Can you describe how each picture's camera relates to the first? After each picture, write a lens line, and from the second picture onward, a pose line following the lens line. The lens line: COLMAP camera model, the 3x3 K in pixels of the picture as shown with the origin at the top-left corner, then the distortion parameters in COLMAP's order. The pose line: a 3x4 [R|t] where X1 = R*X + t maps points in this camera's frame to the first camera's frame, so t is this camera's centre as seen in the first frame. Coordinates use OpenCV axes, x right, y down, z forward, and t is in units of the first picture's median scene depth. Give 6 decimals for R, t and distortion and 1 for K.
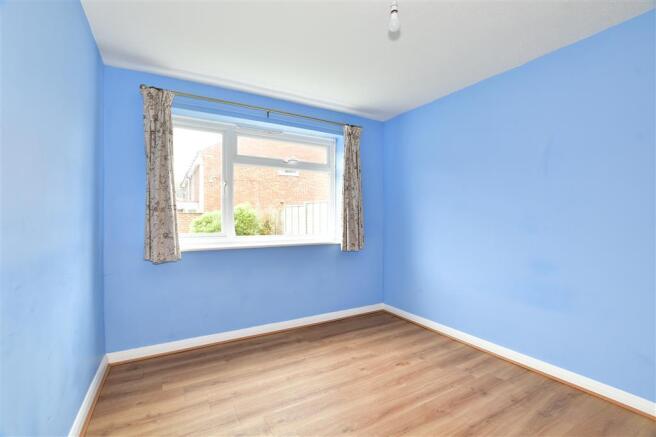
lens RADIAL K [[292.5, 0, 328.1], [0, 292.5, 220.5], [0, 0, 1]] dist [-0.002828, -0.000401]
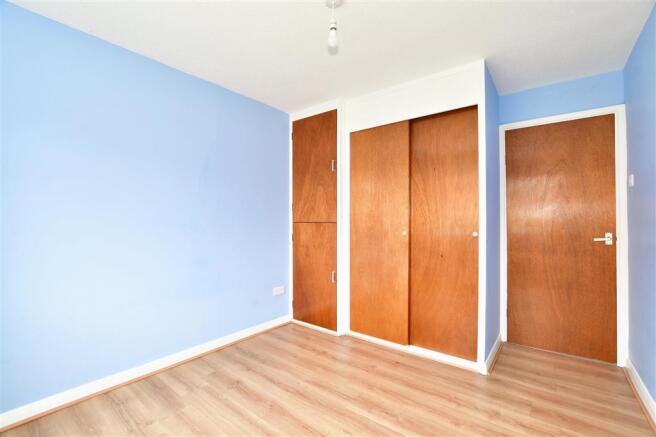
lens RADIAL K [[292.5, 0, 327.9], [0, 292.5, 219.5], [0, 0, 1]] dist [-0.002828, -0.000401]
pose [[-0.378644, 0.014366, 0.925431, -0.541842], [-0.001248, 0.999871, -0.016032, 0.010174], [-0.925541, -0.007226, -0.378577, 1.010702]]
